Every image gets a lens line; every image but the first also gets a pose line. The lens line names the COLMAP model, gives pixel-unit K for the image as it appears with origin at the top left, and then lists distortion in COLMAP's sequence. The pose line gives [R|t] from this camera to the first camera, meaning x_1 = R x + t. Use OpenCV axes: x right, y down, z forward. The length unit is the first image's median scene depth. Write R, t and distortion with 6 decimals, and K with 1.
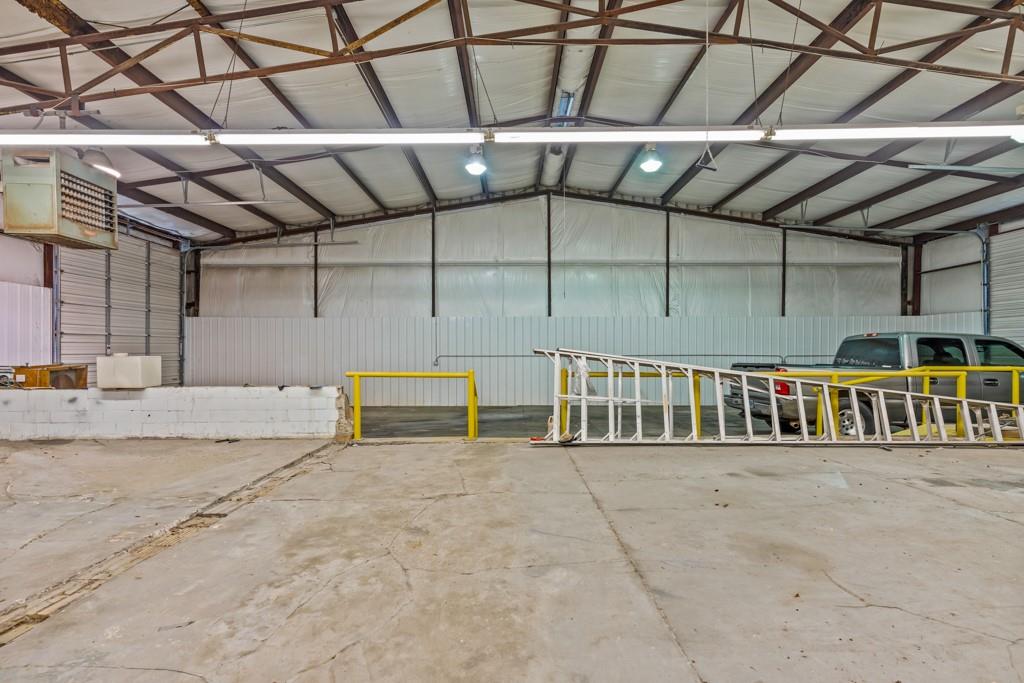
lens RADIAL K [[492.2, 0, 514.3], [0, 492.2, 358.0], [0, 0, 1]] dist [0.000502, 0.000817]
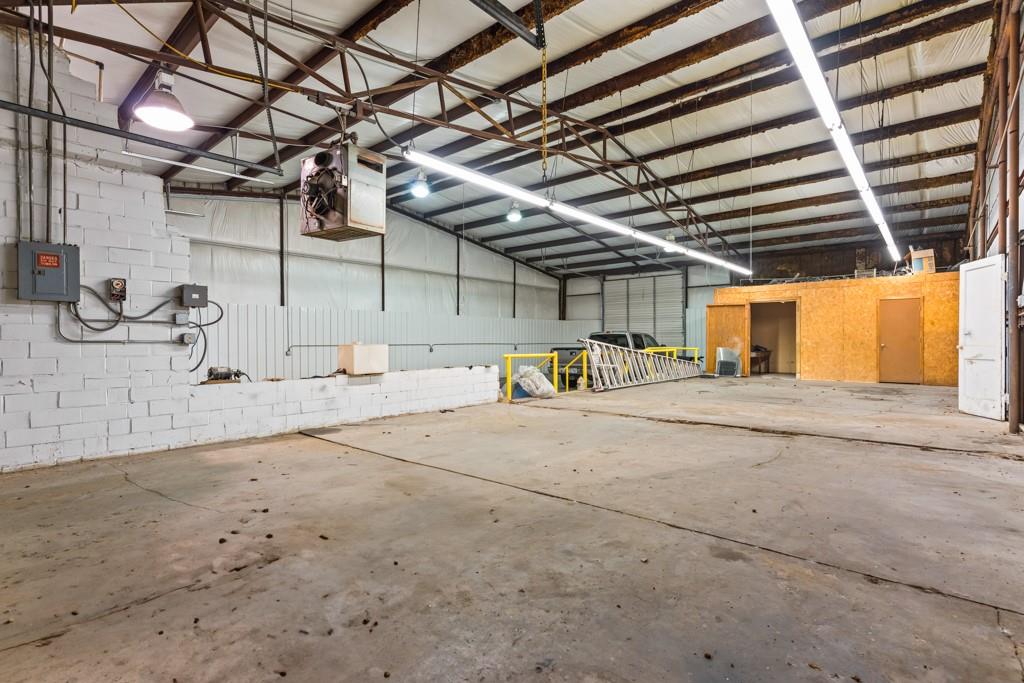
lens RADIAL K [[492.2, 0, 509.2], [0, 492.2, 342.8], [0, 0, 1]] dist [0.000502, 0.000817]
pose [[0.654280, -0.002716, 0.756248, -0.615567], [0.010503, 0.999930, -0.005496, 0.000426], [-0.756180, 0.011539, 0.654262, 0.017188]]
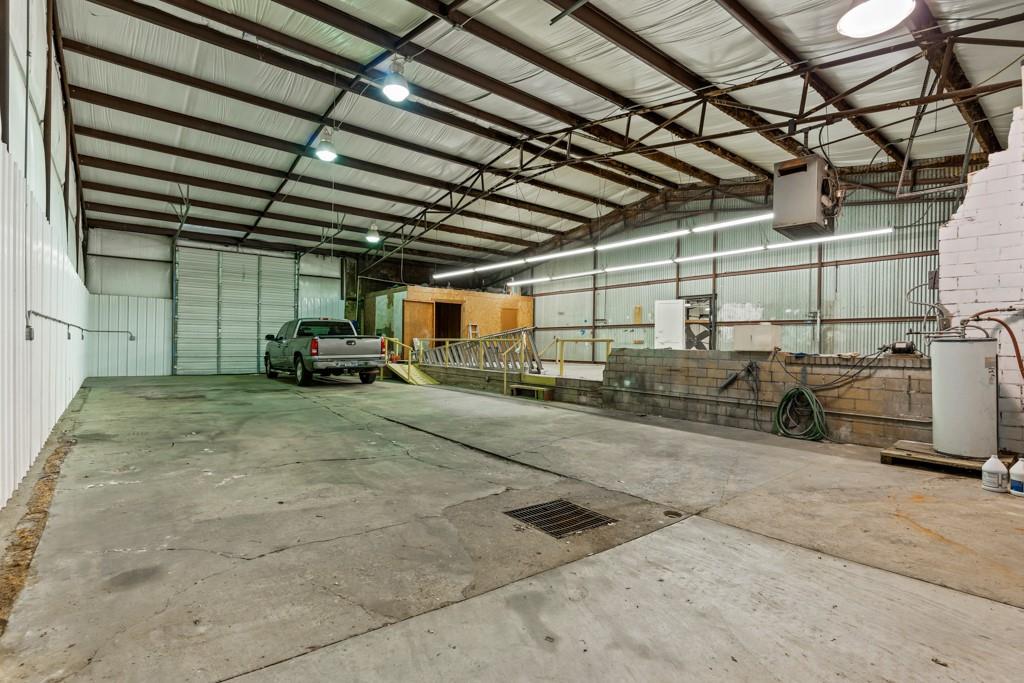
lens RADIAL K [[492.2, 0, 509.1], [0, 492.2, 341.9], [0, 0, 1]] dist [0.000502, 0.000817]
pose [[-0.641781, -0.007532, 0.766851, -0.588231], [-0.001047, 0.999959, 0.008945, 0.007609], [-0.766887, 0.004937, -0.641763, 0.987526]]
